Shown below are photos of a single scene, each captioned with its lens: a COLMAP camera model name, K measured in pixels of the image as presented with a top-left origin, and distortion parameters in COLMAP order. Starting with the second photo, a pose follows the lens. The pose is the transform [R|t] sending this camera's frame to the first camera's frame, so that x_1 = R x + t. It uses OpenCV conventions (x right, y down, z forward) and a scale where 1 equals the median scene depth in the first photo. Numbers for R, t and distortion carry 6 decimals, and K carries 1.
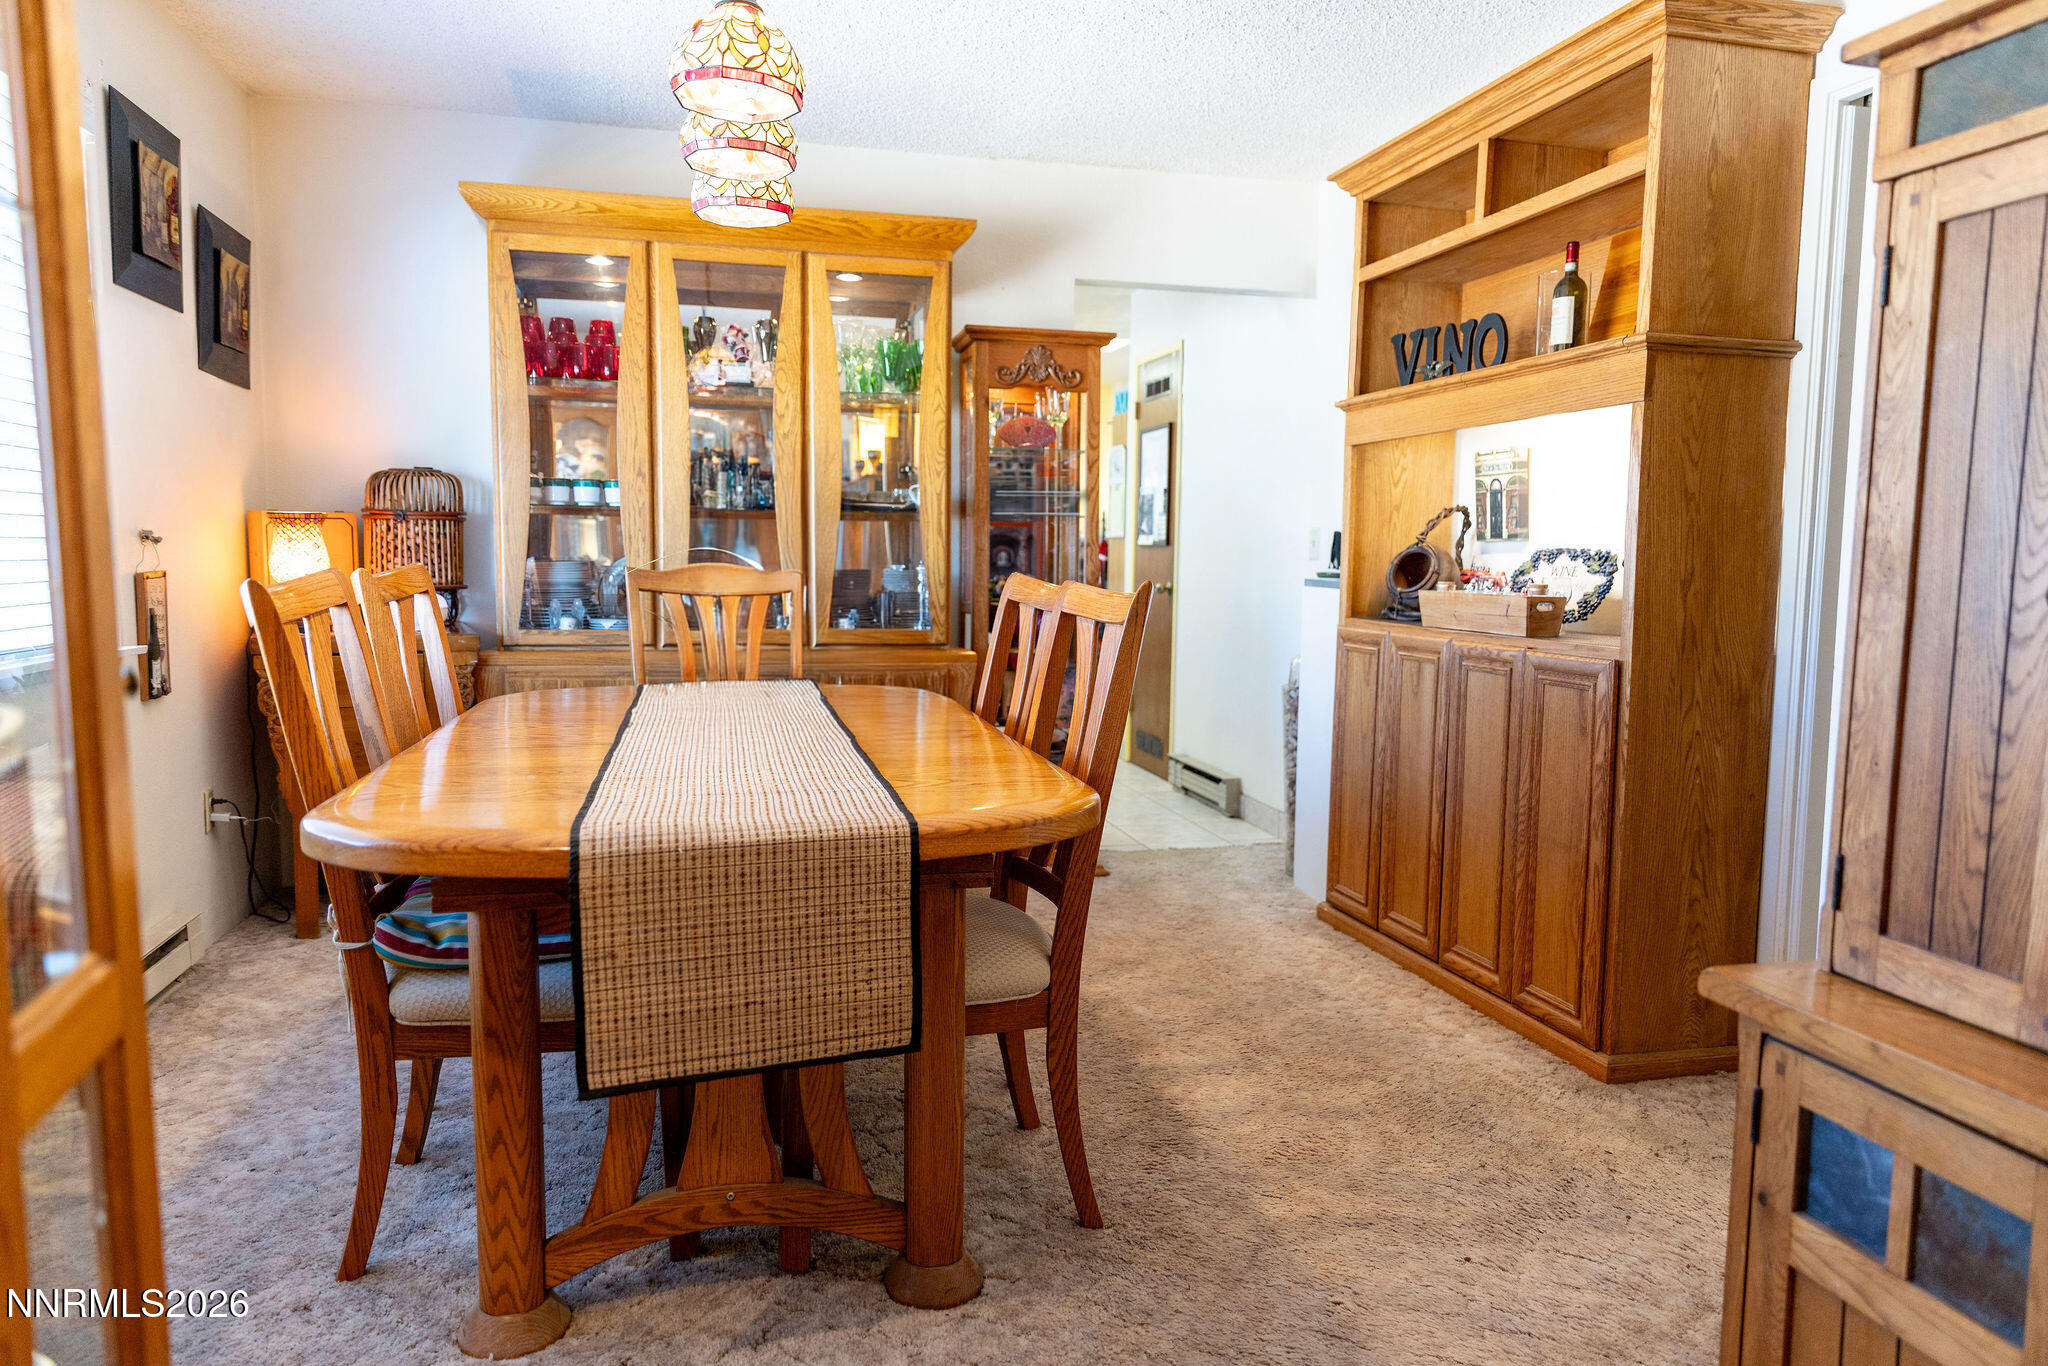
lens RADIAL K [[1350.8, 0, 1024.0], [0, 1350.8, 683.0], [0, 0, 1]] dist [-0.004239, -0.000234]
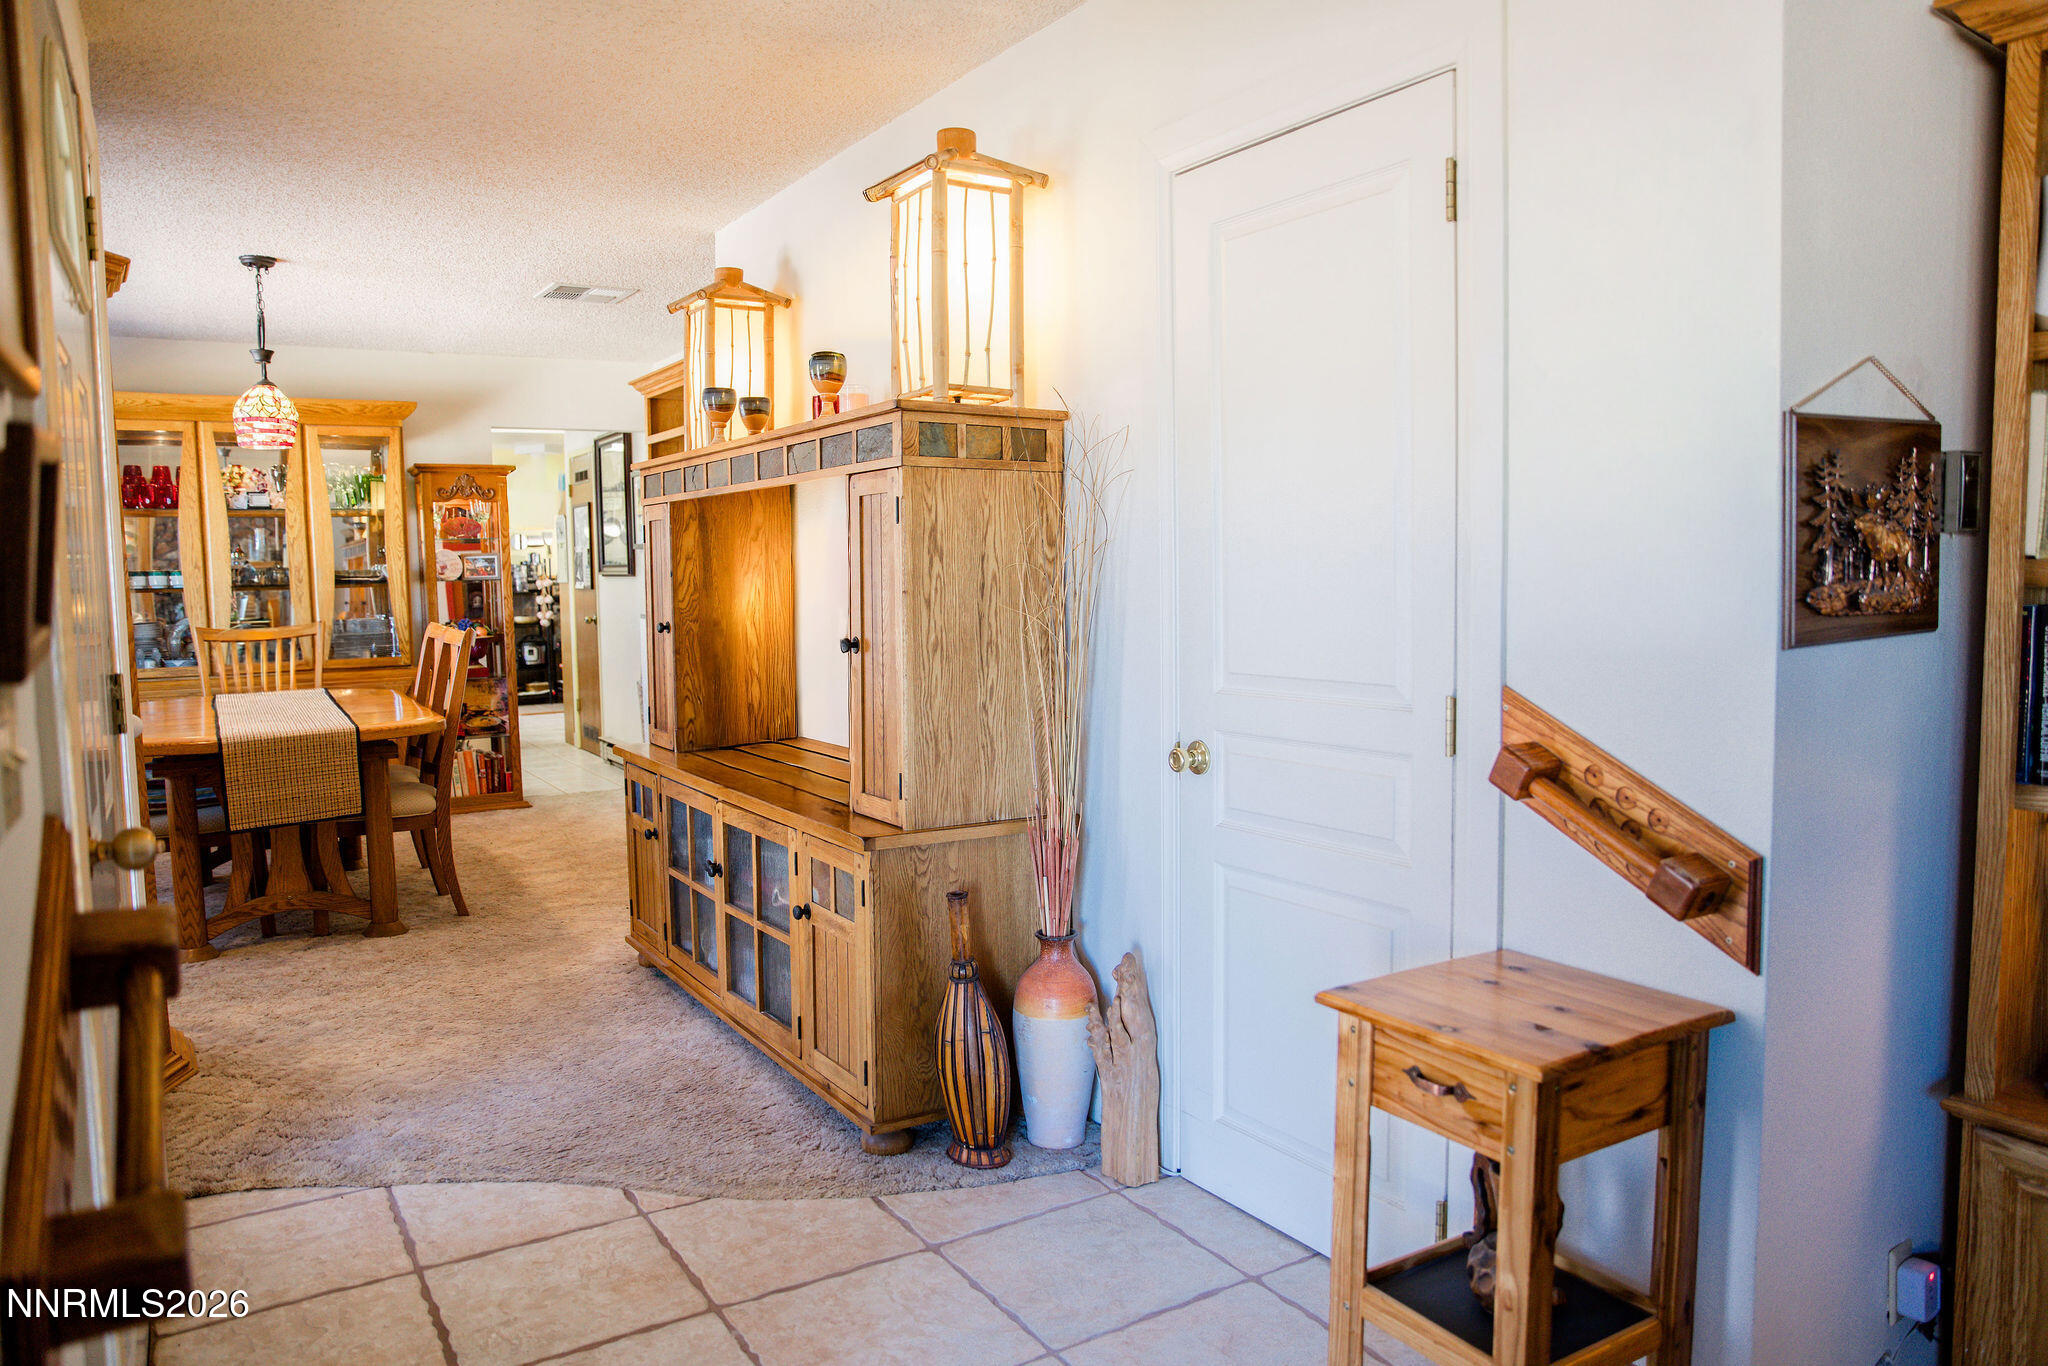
lens RADIAL K [[1407.7, 0, 1024.0], [0, 1407.7, 683.0], [0, 0, 1]] dist [-0.054951, 0.007168]
pose [[0.952716, -0.055534, 0.298745, 0.143833], [0.059628, 0.998210, -0.004599, 0.044275], [-0.297955, 0.022195, 0.954322, -0.806558]]
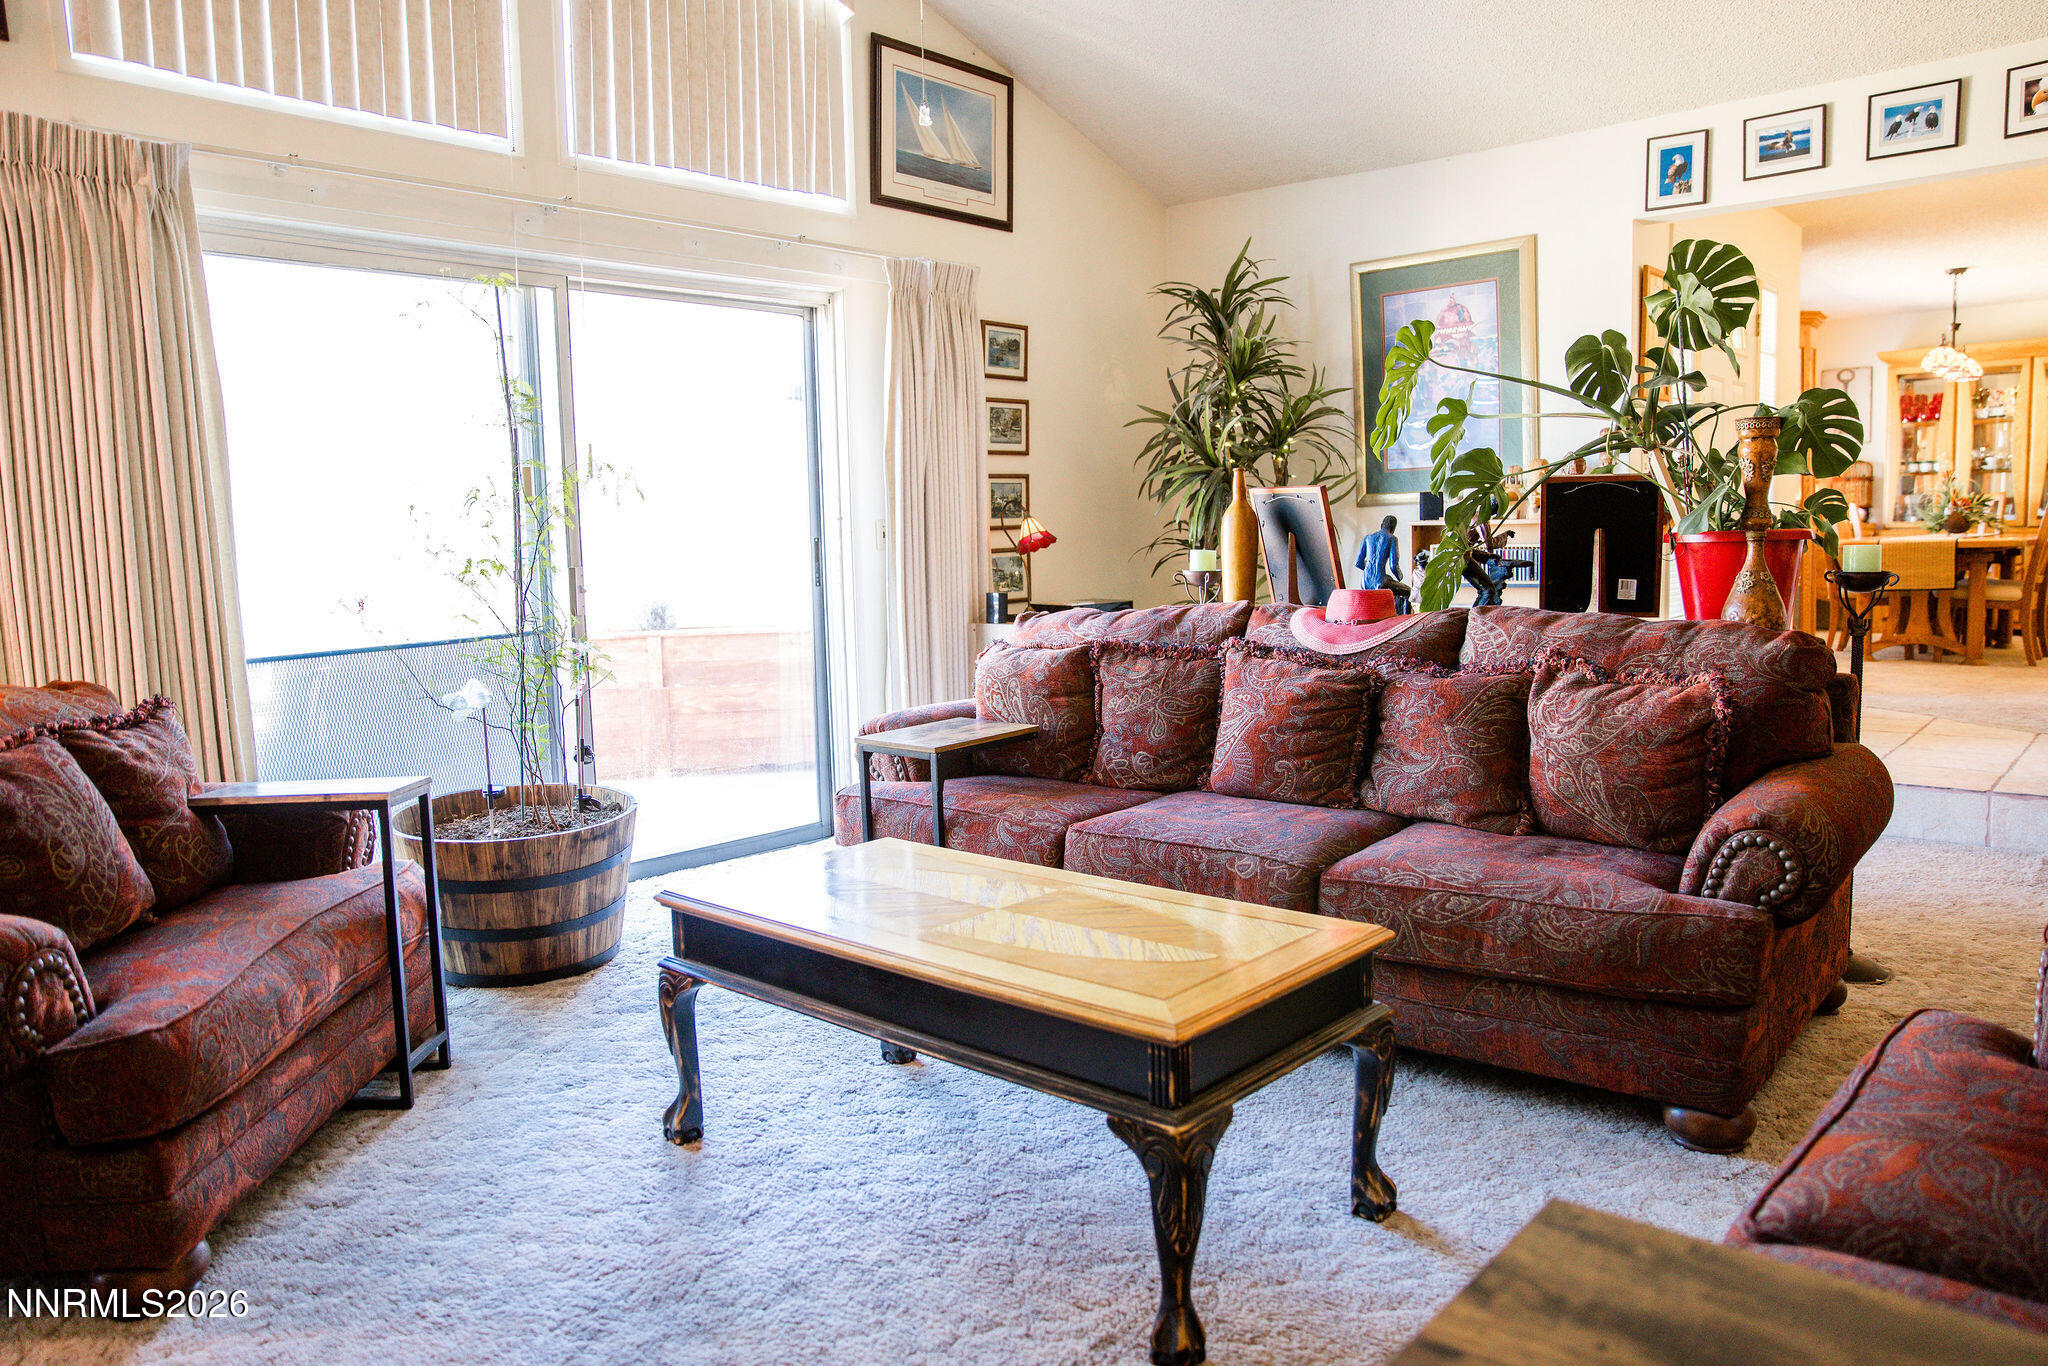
lens RADIAL K [[1407.7, 0, 1024.0], [0, 1407.7, 683.0], [0, 0, 1]] dist [-0.054951, 0.007168]
pose [[0.569705, 0.056579, -0.819900, 0.823749], [-0.042151, 0.998326, 0.039603, 0.225595], [0.820768, 0.011997, 0.571136, -1.788507]]
